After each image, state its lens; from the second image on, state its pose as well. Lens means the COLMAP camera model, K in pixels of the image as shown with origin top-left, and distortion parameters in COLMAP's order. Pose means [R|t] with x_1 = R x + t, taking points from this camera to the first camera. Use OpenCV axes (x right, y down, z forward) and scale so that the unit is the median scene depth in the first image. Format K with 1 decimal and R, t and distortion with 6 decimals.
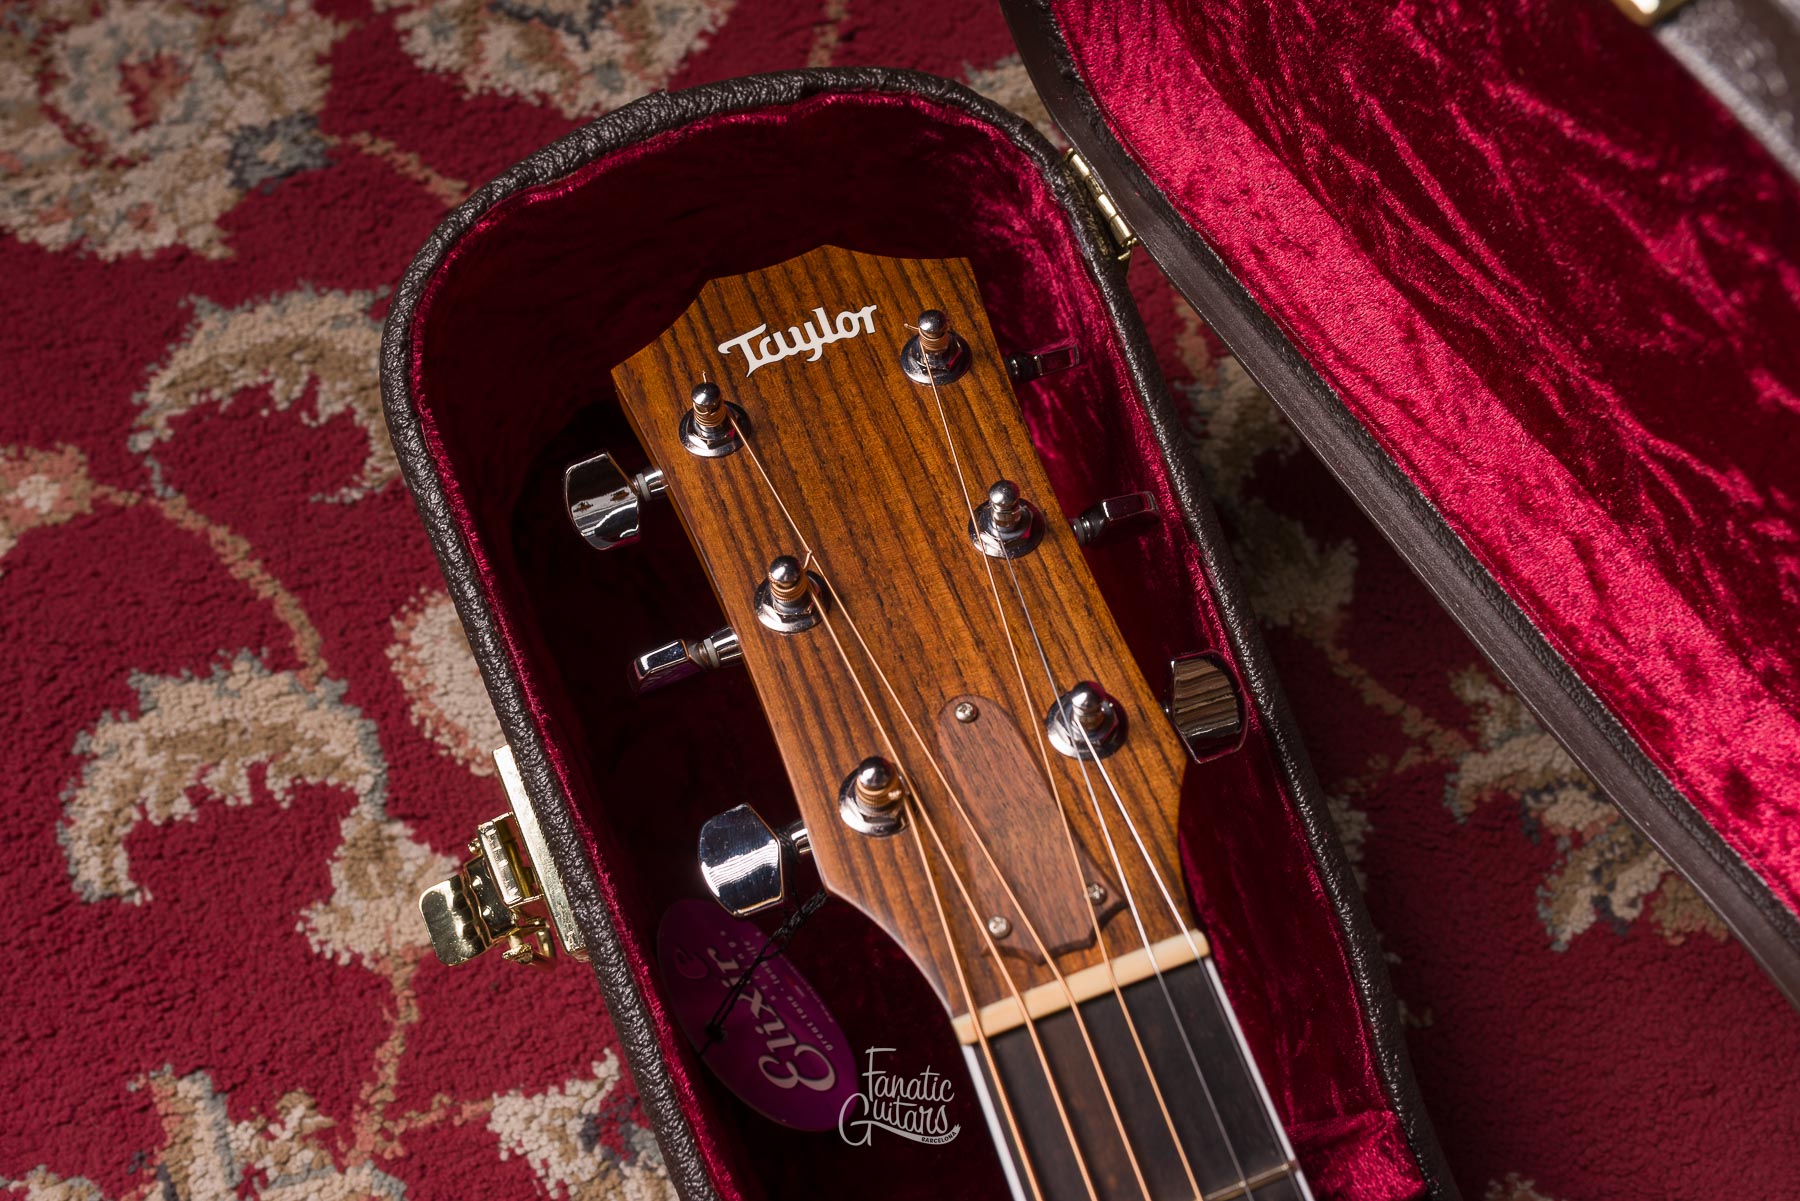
lens RADIAL K [[1757.1, 0, 898.9], [0, 1757.1, 591.0], [0, 0, 1]] dist [0.003292, 0.000000]
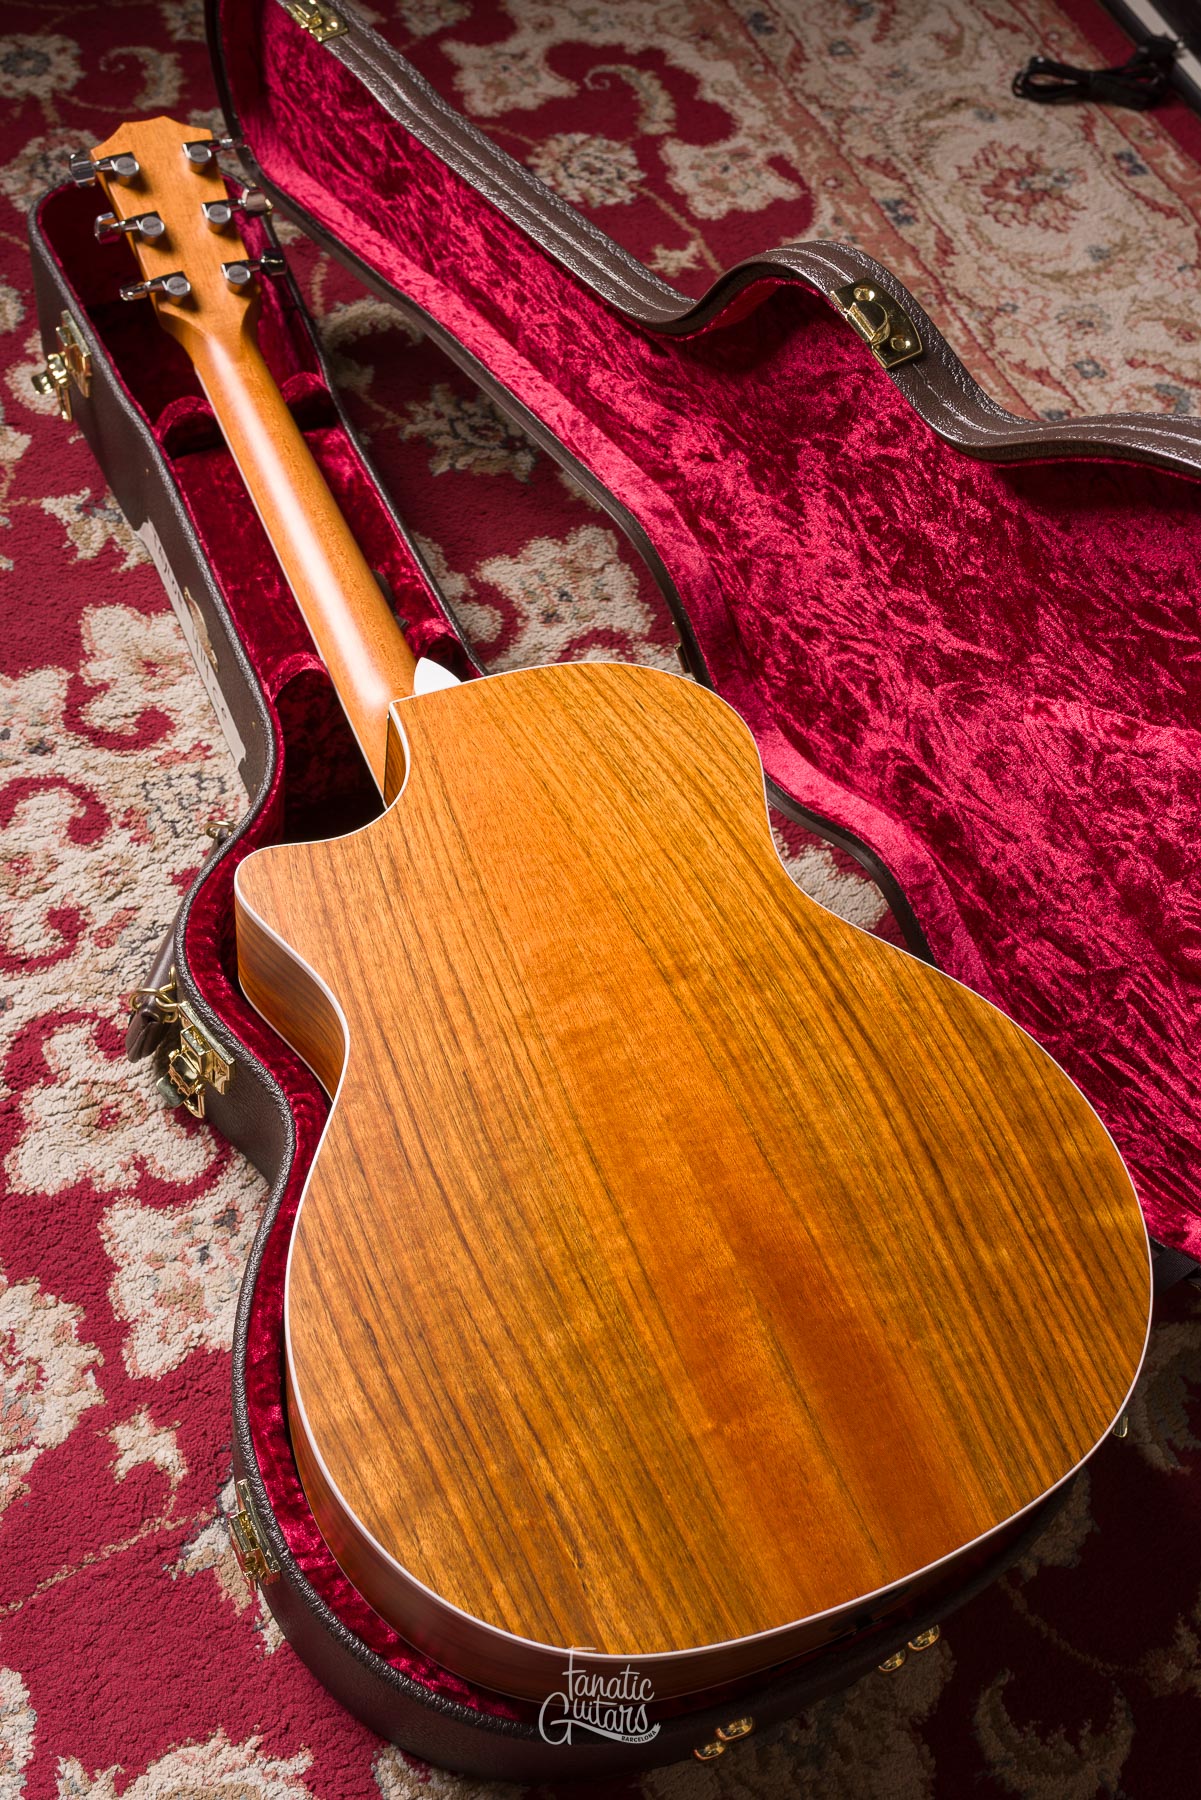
lens RADIAL K [[1912.5, 0, 596.0], [0, 1912.5, 909.4], [0, 0, 1]] dist [0.002503, 0.000000]
pose [[0.990109, 0.010804, 0.139886, 0.203713], [0.025466, 0.966630, -0.254909, 1.611144], [-0.137972, 0.255950, 0.956793, -1.729663]]
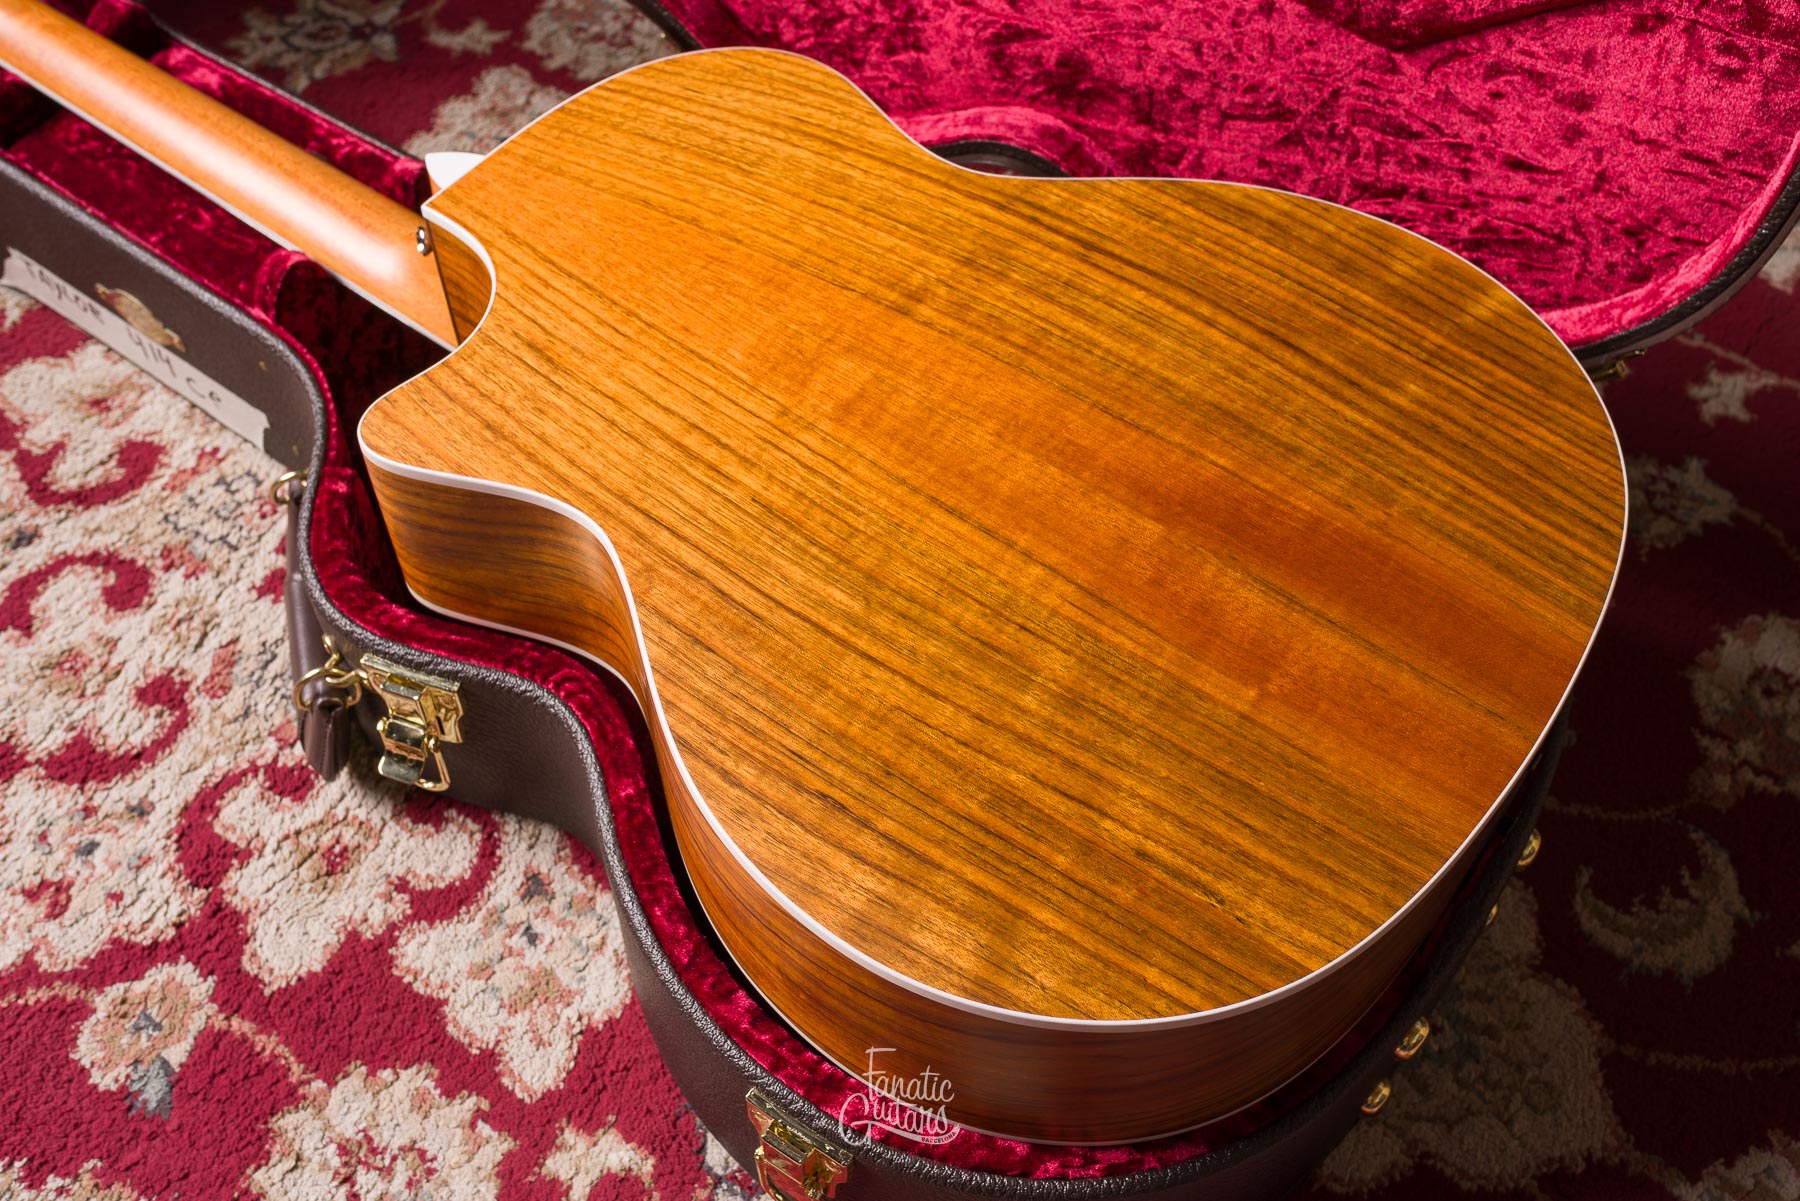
lens RADIAL K [[1841.2, 0, 914.4], [0, 1841.2, 609.9], [0, 0, 1]] dist [0.002925, 0.000000]
pose [[0.832731, -0.445205, 0.329168, -0.068847], [0.525534, 0.822684, -0.216807, 1.735098], [-0.174277, 0.353531, 0.919045, -1.194966]]
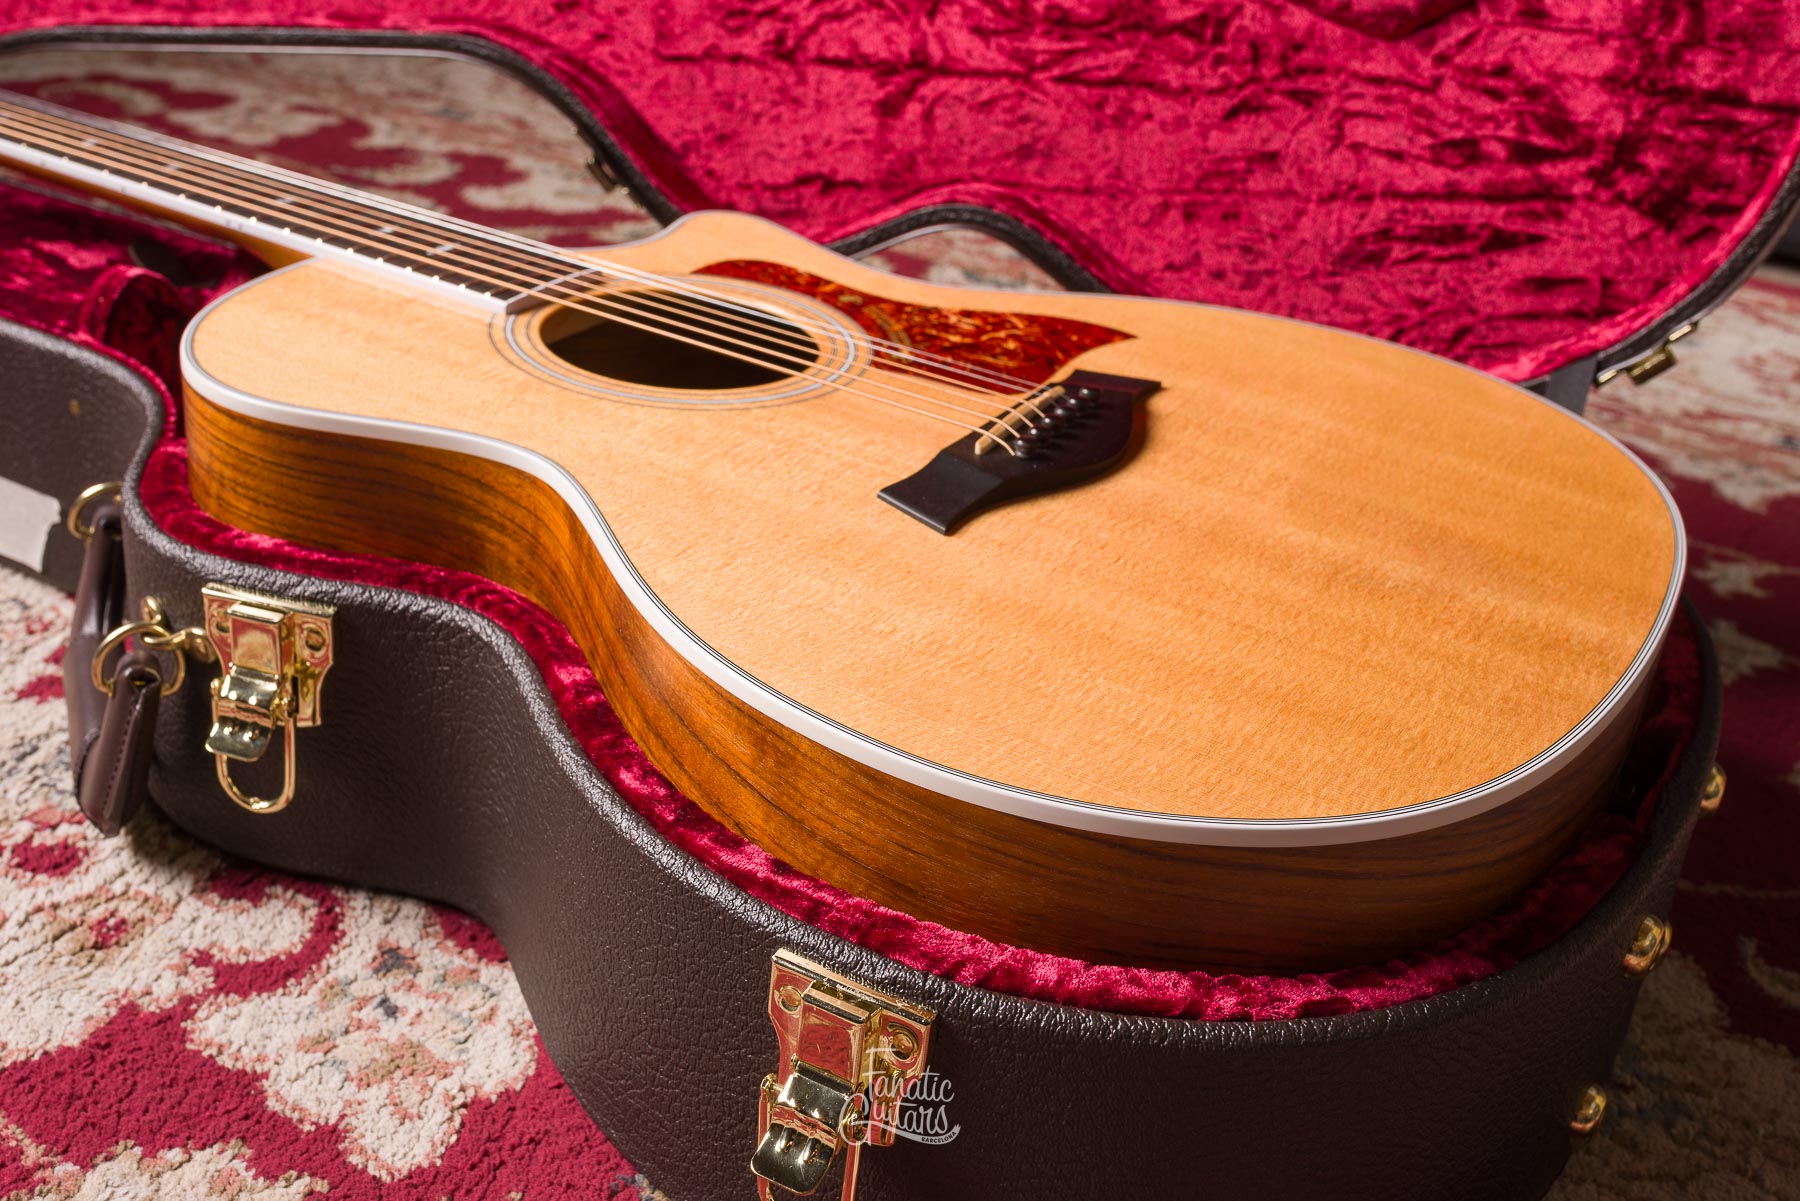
lens RADIAL K [[2032.4, 0, 893.2], [0, 2032.4, 612.2], [0, 0, 1]] dist [0.002274, 0.000000]
pose [[0.765505, -0.242489, 0.595988, -0.428661], [0.583109, 0.653019, -0.483269, 2.108691], [-0.272004, 0.717471, 0.641287, -0.577487]]
